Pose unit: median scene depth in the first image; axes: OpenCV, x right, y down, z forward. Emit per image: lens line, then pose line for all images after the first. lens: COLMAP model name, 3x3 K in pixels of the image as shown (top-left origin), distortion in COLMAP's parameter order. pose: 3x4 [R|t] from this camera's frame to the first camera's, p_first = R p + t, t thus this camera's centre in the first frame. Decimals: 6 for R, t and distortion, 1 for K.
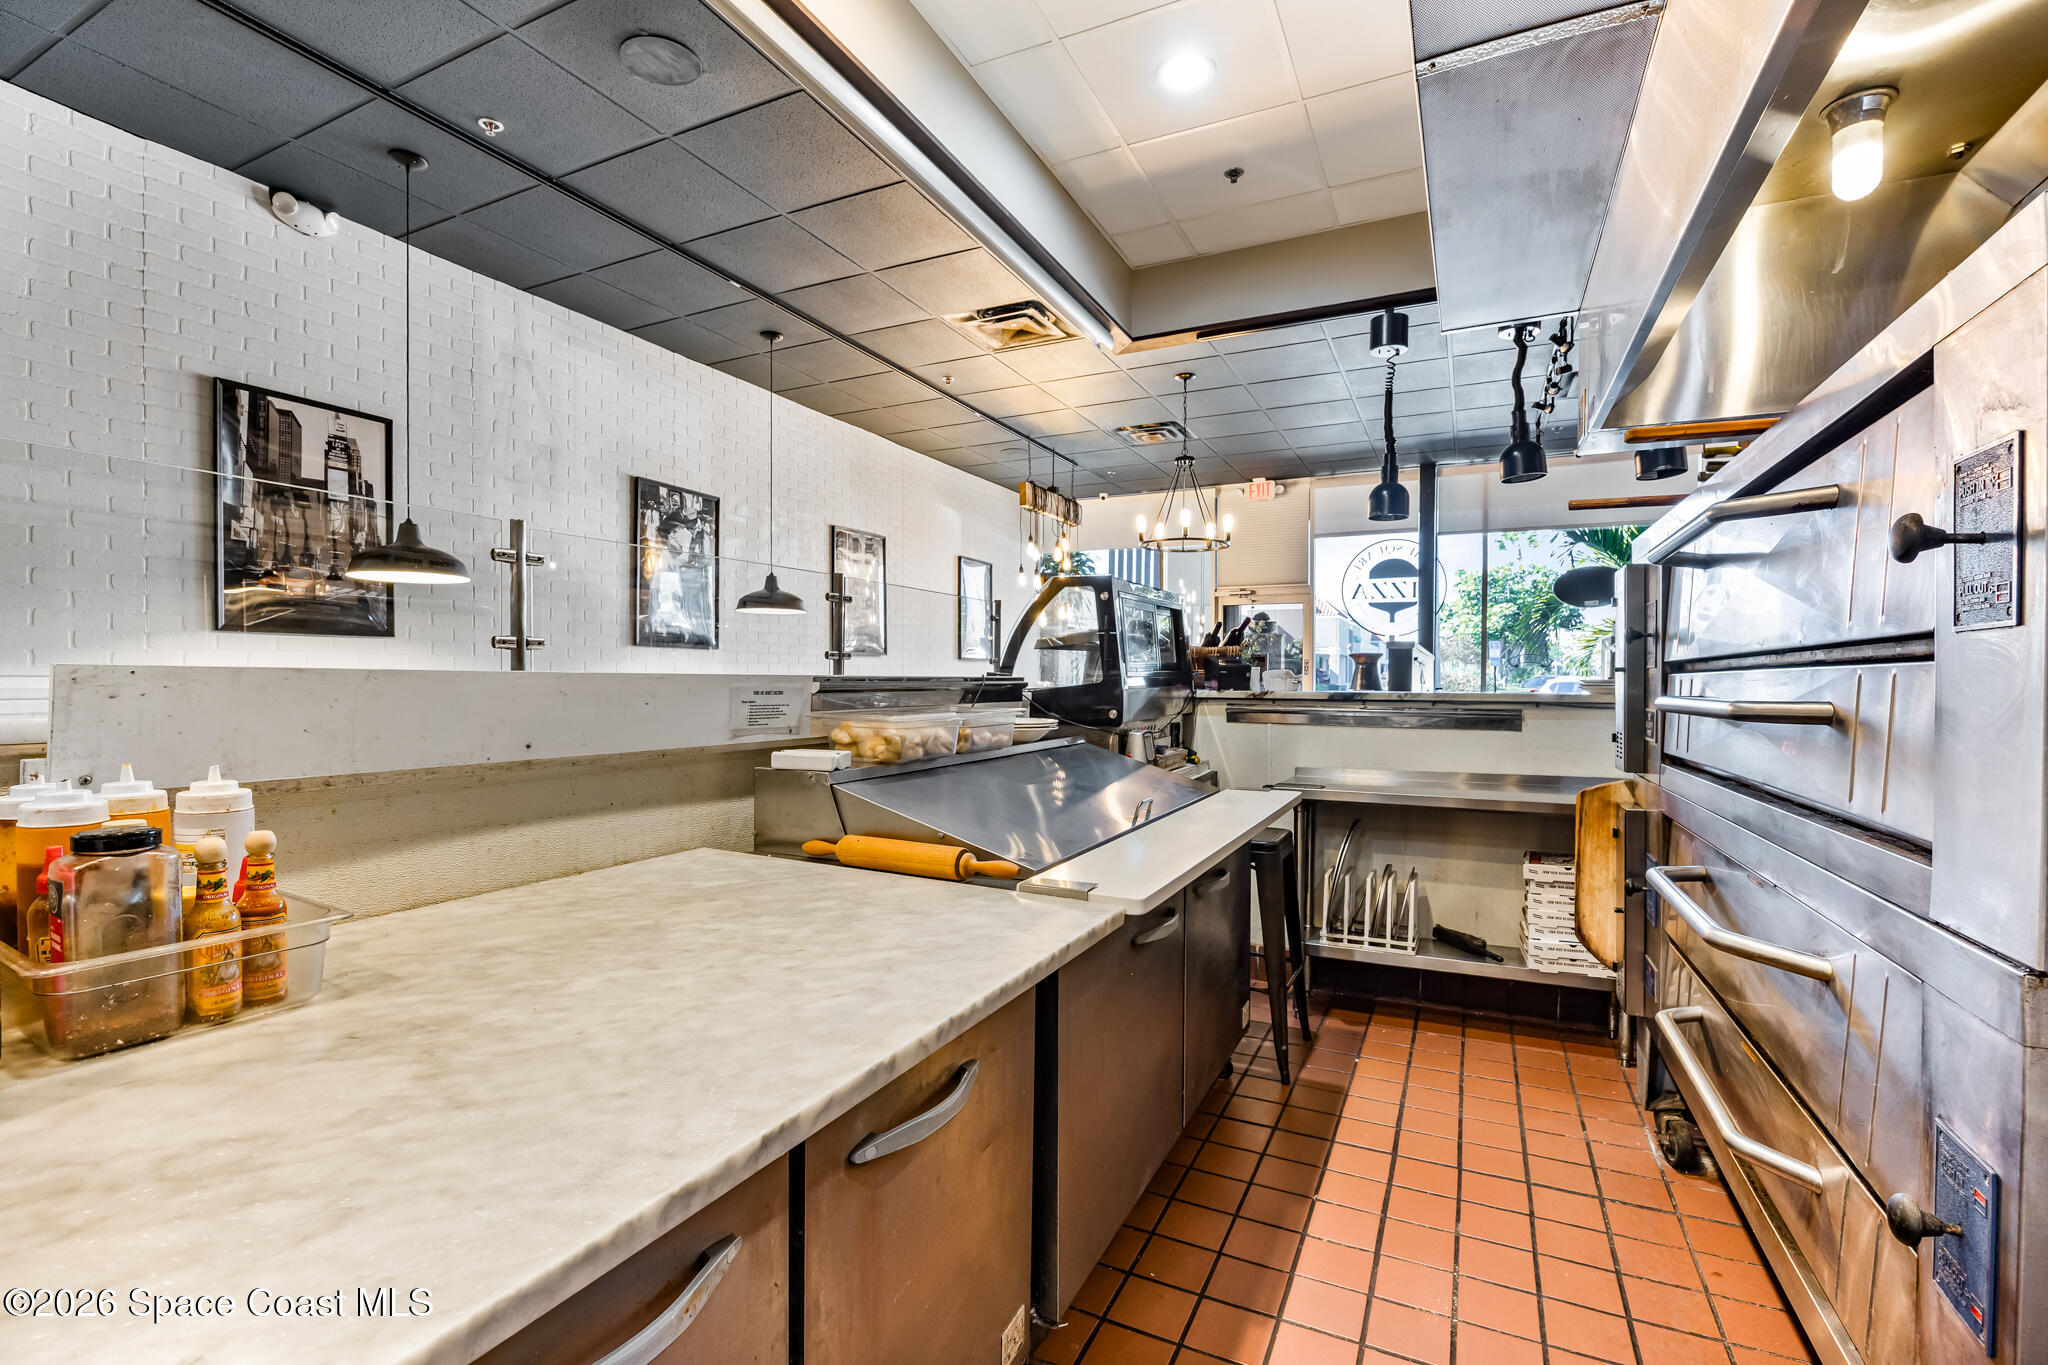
lens RADIAL K [[904.6, 0, 1023.7], [0, 904.6, 692.6], [0, 0, 1]] dist [-0.010516, 0.000526]
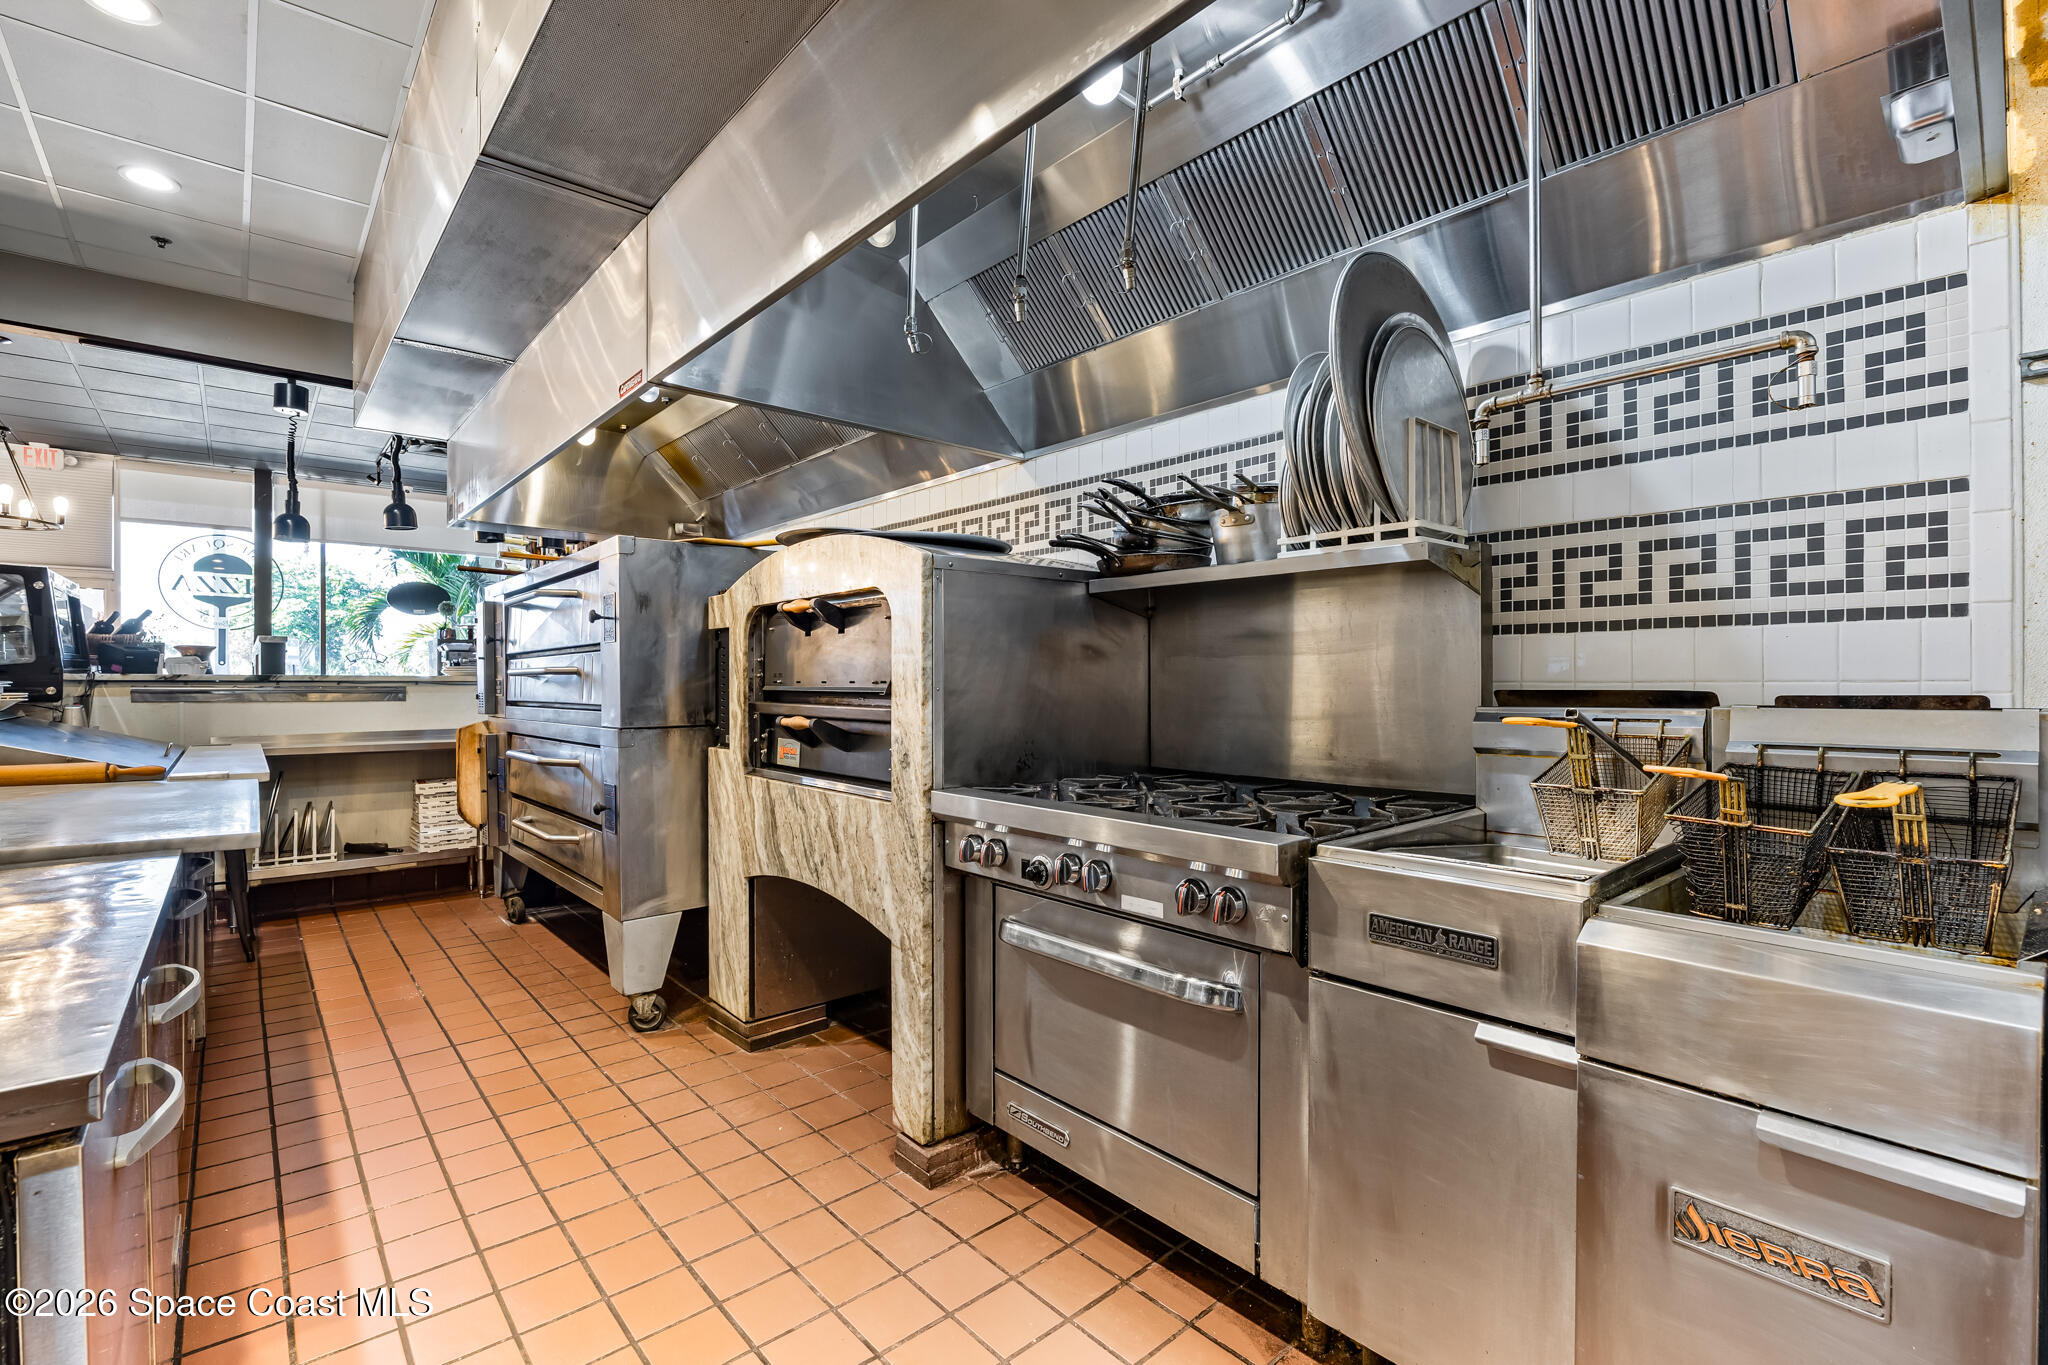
lens RADIAL K [[904.6, 0, 1023.7], [0, 904.6, 692.6], [0, 0, 1]] dist [-0.010516, 0.000526]
pose [[0.376901, -0.012855, 0.926164, -0.435095], [0.015849, 0.999847, 0.007427, 0.033739], [-0.926118, 0.011880, 0.377047, -0.497506]]
